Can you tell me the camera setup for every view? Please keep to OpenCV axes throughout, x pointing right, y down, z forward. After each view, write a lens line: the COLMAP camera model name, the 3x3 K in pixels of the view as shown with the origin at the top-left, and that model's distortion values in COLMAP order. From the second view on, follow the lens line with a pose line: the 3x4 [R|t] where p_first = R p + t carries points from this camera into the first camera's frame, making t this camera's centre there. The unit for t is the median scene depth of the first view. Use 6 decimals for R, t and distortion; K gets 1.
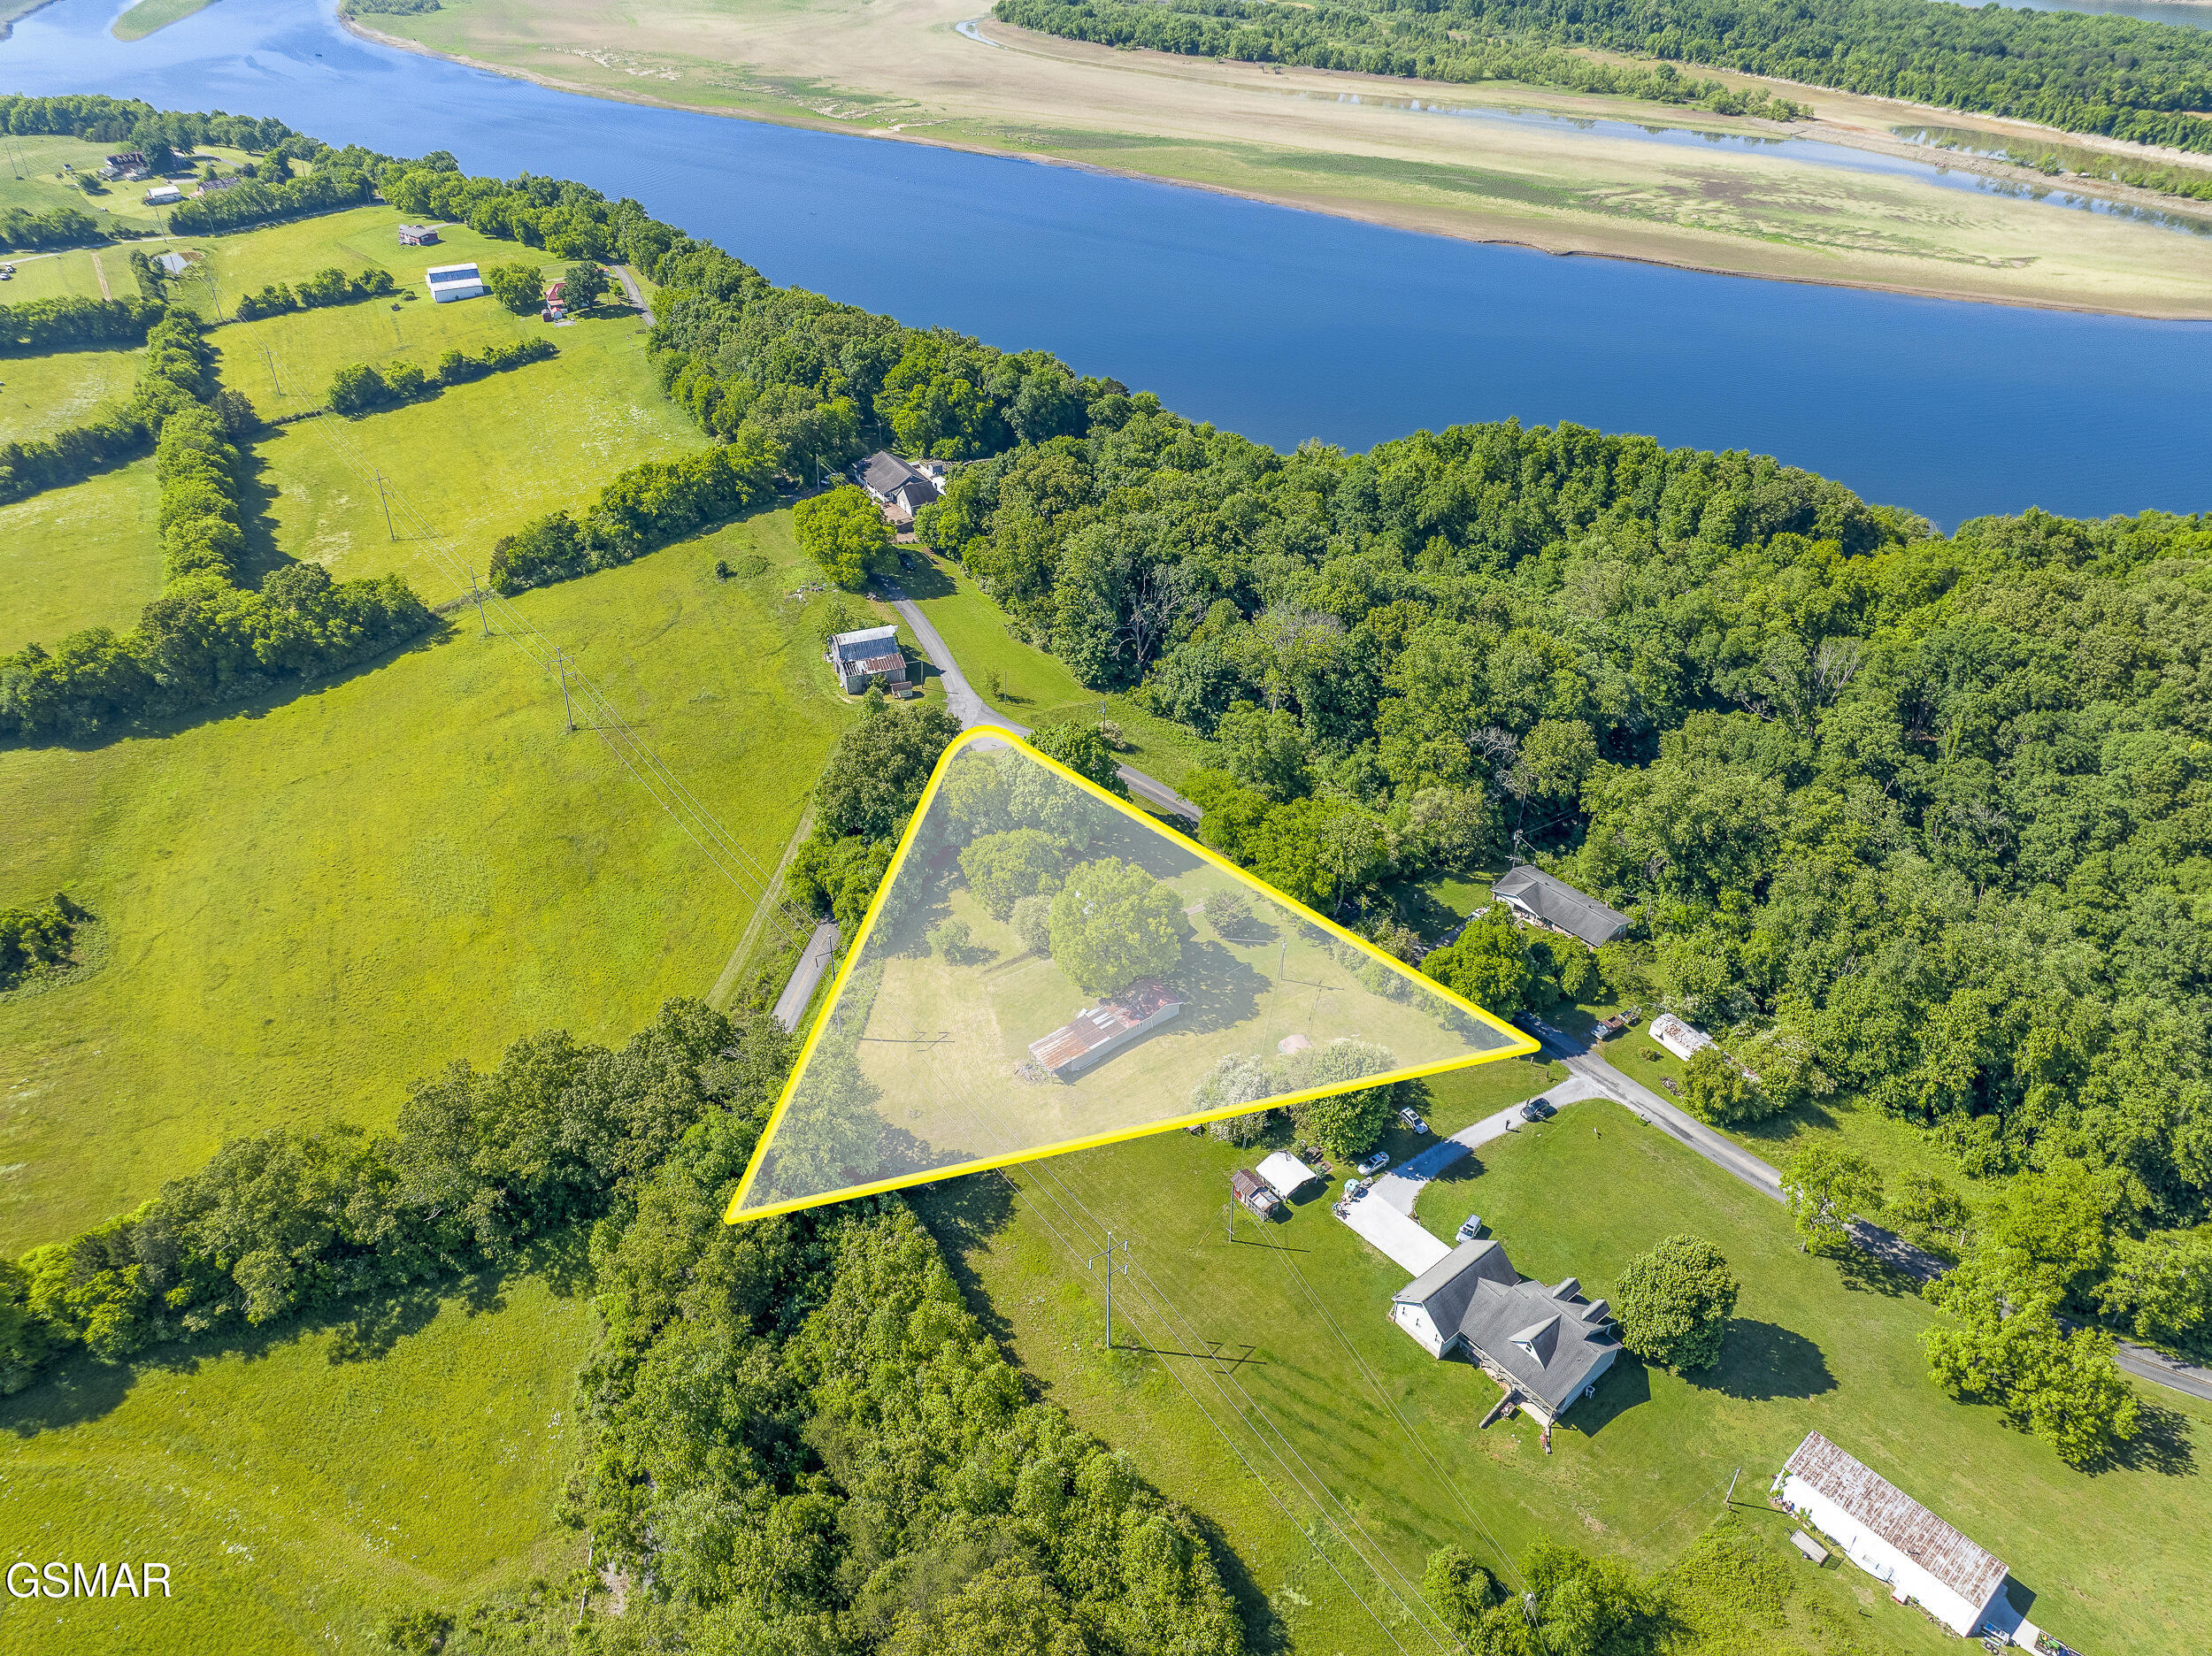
lens RADIAL K [[1542.5, 0, 1106.0], [0, 1542.5, 828.0], [0, 0, 1]] dist [-0.035839, 0.009207]
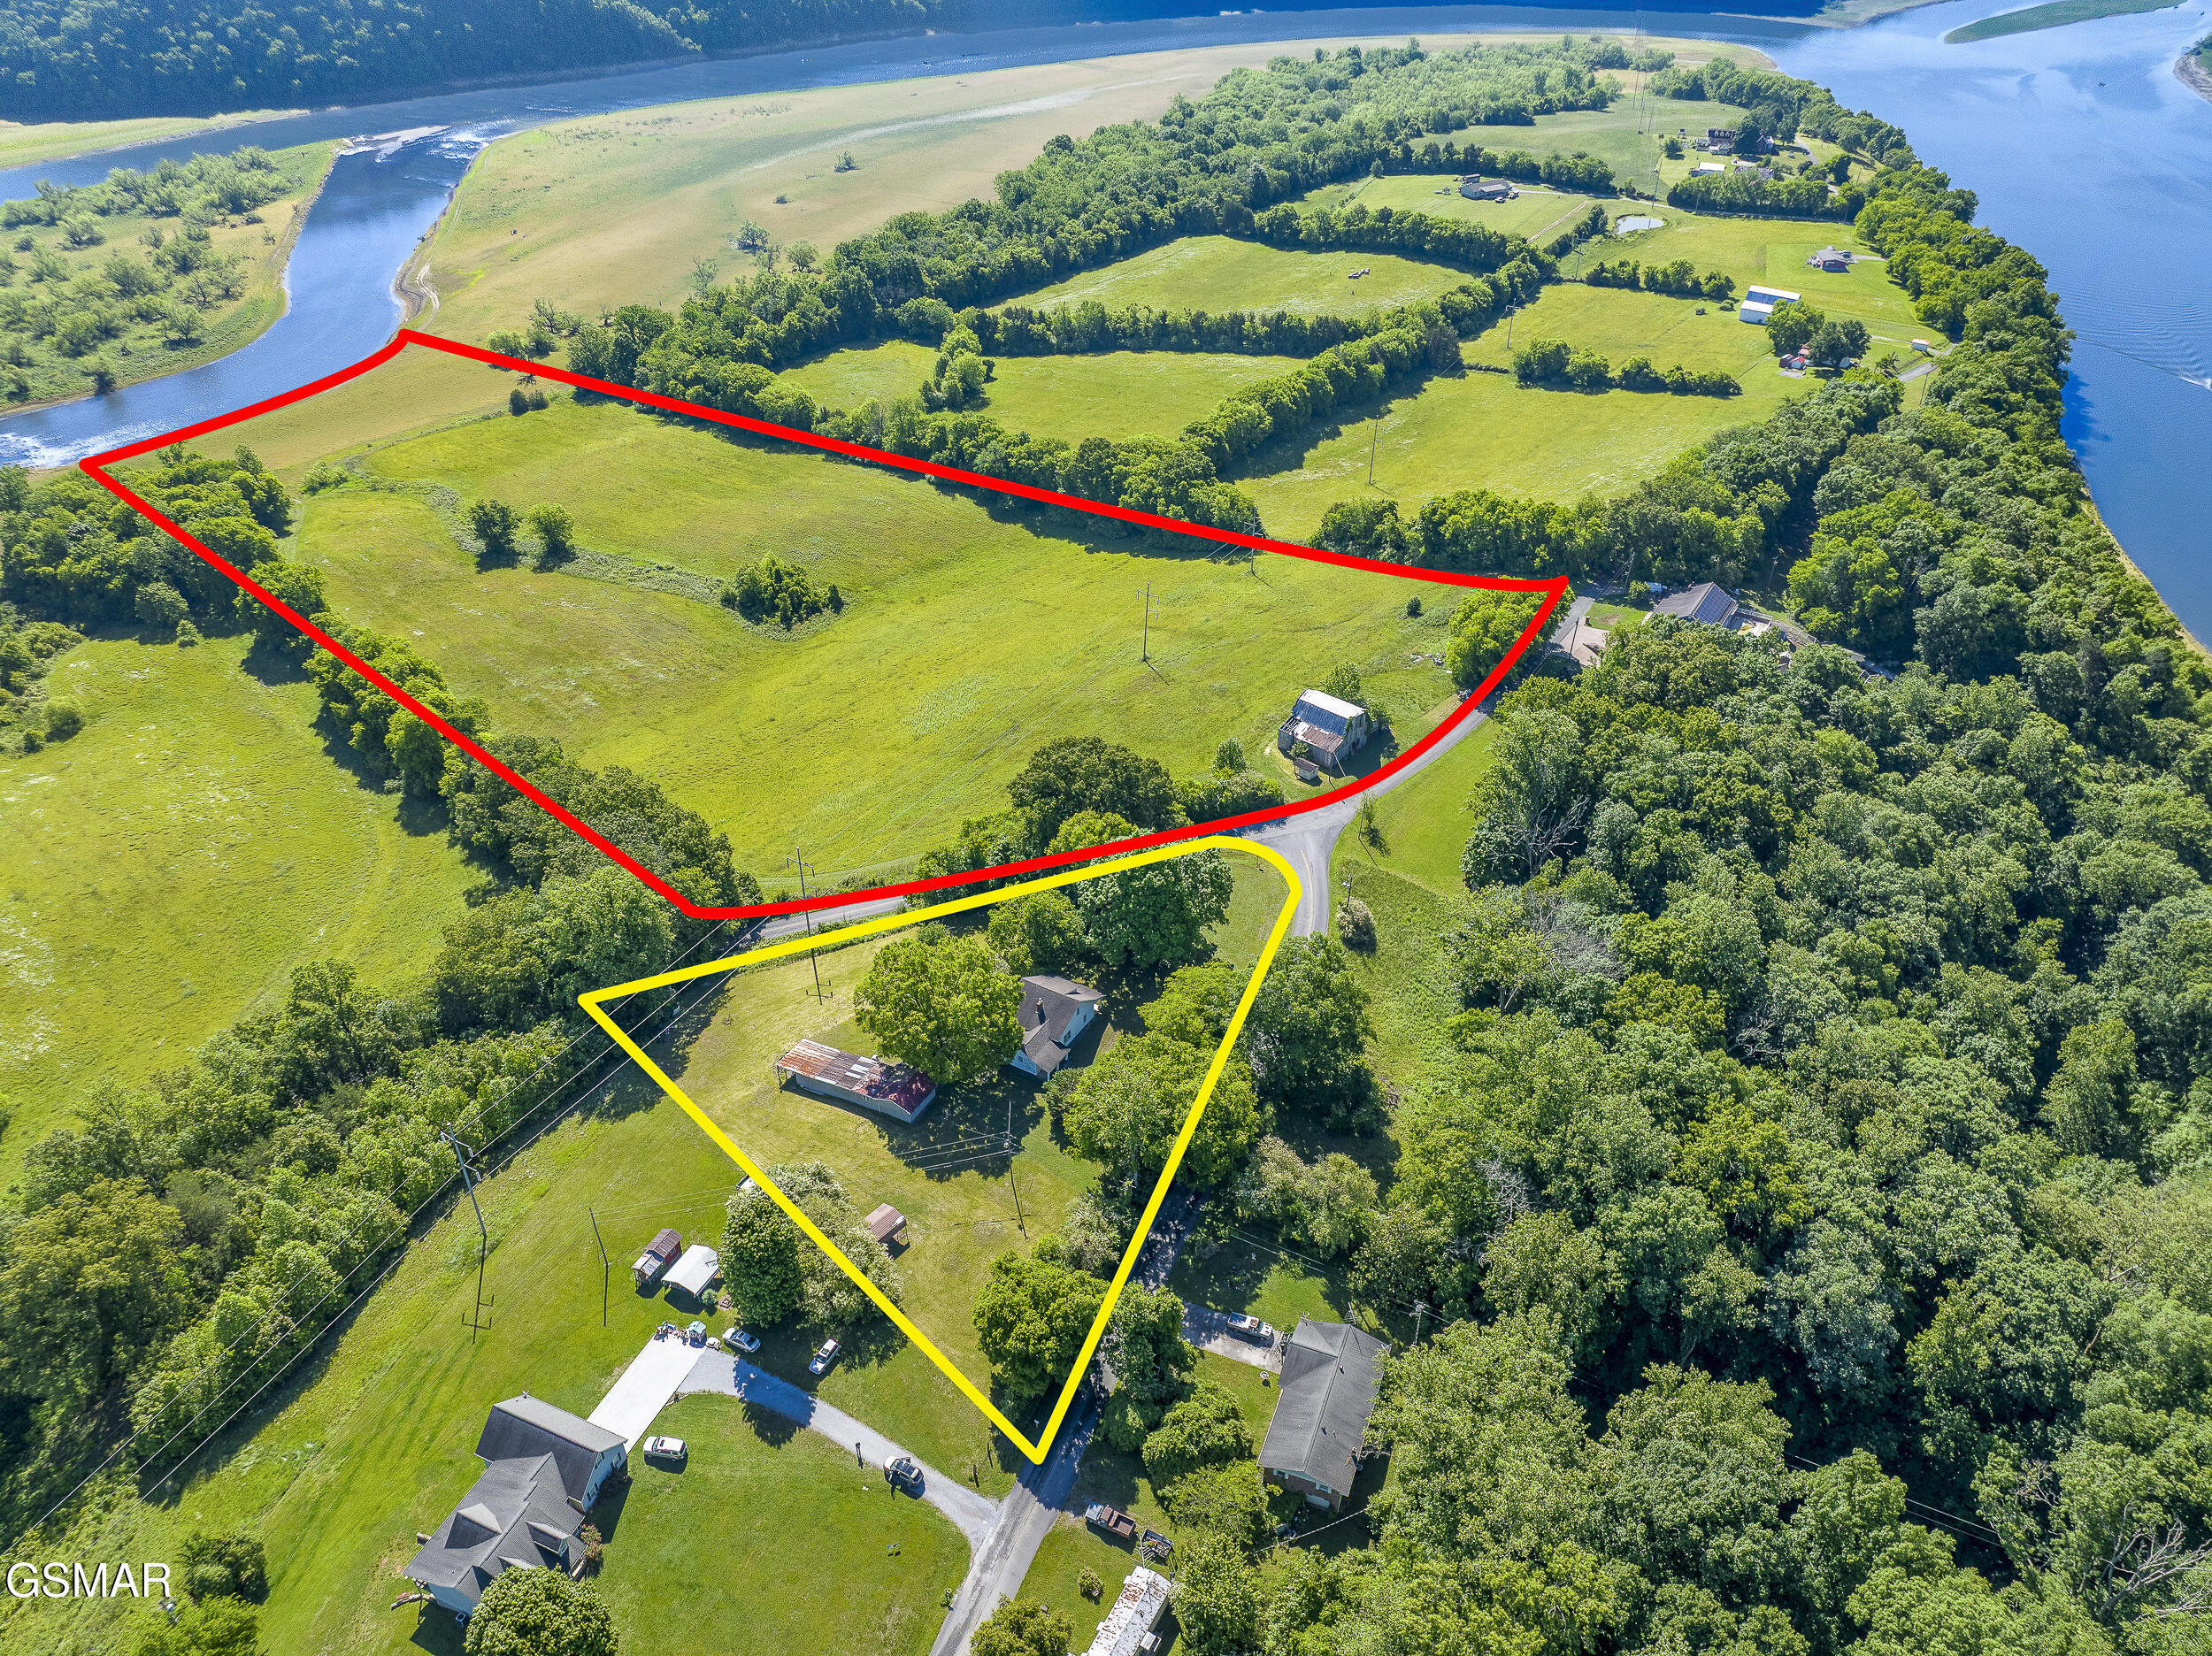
lens RADIAL K [[1542.5, 0, 1106.0], [0, 1542.5, 828.0], [0, 0, 1]] dist [-0.035839, 0.009207]
pose [[0.456446, 0.503734, -0.733423, 0.488821], [-0.505991, 0.824991, 0.251721, -0.224420], [0.731867, 0.256208, 0.631449, 0.330857]]
